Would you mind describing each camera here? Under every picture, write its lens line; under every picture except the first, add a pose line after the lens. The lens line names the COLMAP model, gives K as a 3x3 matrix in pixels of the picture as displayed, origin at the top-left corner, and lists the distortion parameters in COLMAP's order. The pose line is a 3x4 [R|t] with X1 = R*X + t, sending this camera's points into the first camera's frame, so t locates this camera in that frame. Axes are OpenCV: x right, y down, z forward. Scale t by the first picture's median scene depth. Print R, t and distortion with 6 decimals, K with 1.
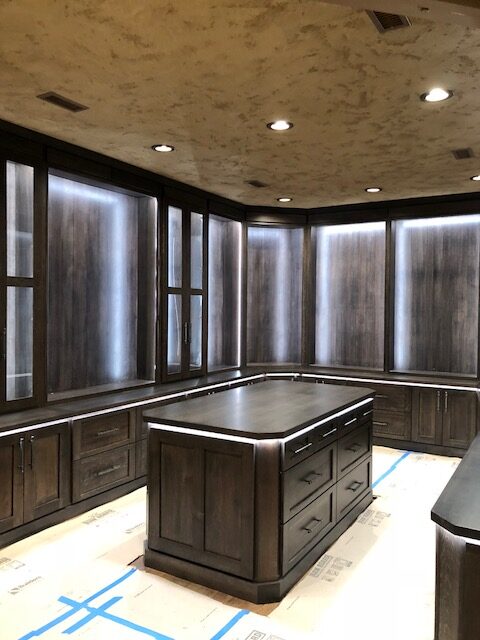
lens RADIAL K [[523.1, 0, 241.2], [0, 523.1, 319.2], [0, 0, 1]] dist [0.038481, -0.038314]
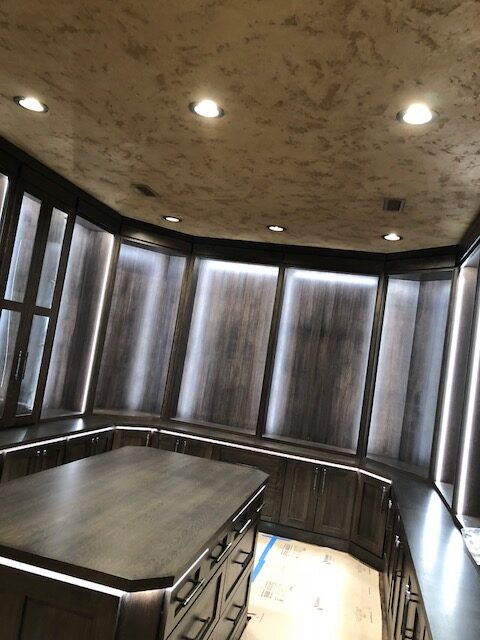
lens RADIAL K [[523.1, 0, 240.4], [0, 523.1, 315.2], [0, 0, 1]] dist [0.038481, -0.038314]
pose [[0.946695, 0.154108, 0.282878, -0.035236], [-0.132500, 0.986705, -0.094108, -0.015912], [-0.293620, 0.051611, 0.954528, 0.229487]]
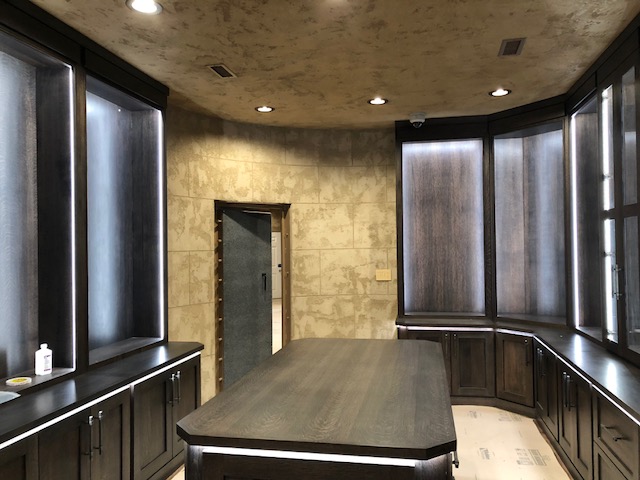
lens RADIAL K [[523.1, 0, 319.2], [0, 523.1, 241.7], [0, 0, 1]] dist [0.038481, -0.038314]
pose [[-0.945656, 0.000135, -0.325170, 0.252064], [-0.002893, 0.999957, 0.008830, -0.022095], [0.325157, 0.009291, -0.945614, 1.286112]]
